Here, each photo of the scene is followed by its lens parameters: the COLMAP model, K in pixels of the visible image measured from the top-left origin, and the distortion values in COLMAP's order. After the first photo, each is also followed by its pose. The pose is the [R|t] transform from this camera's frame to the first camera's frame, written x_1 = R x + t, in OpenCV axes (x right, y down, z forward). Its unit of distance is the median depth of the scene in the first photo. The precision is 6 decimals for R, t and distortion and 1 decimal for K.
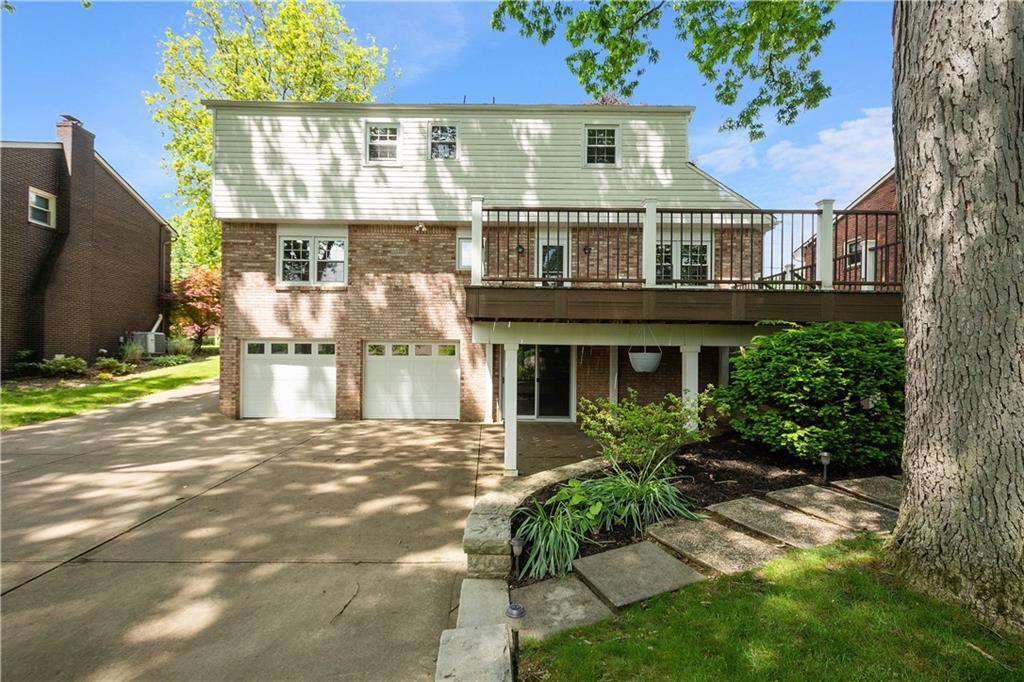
lens RADIAL K [[450.7, 0, 509.8], [0, 450.7, 346.9], [0, 0, 1]] dist [0.001261, -0.000197]
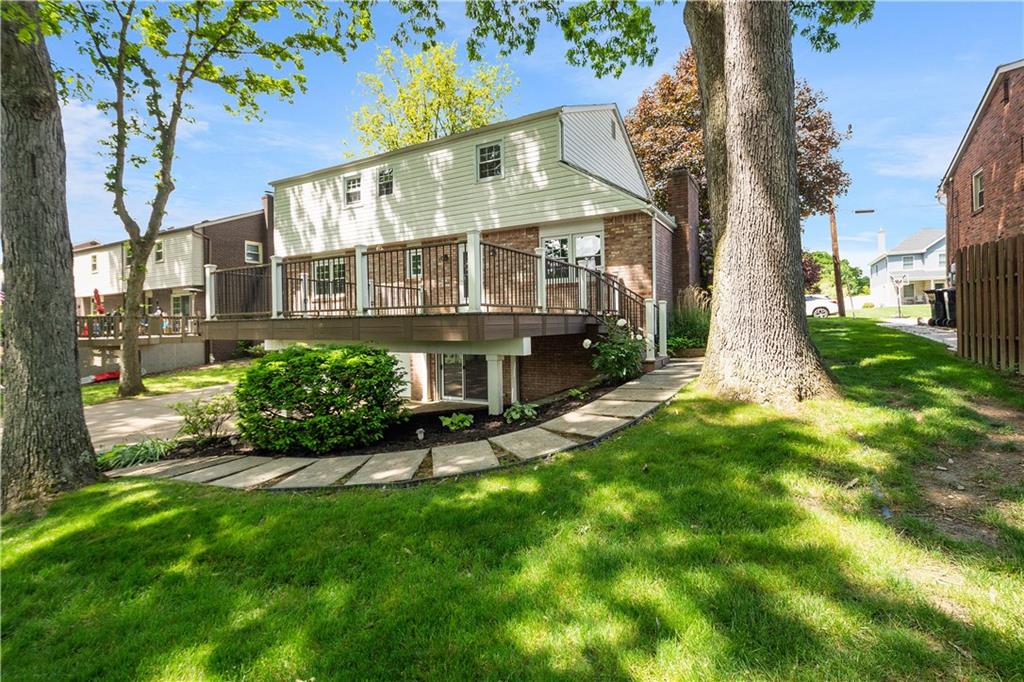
lens RADIAL K [[487.3, 0, 511.6], [0, 487.3, 331.8], [0, 0, 1]] dist [-0.000799, -0.000032]
pose [[0.865682, -0.018359, -0.500257, 0.855835], [0.020254, 0.999794, -0.001642, -0.015254], [0.500184, -0.008711, 0.865876, -0.034371]]
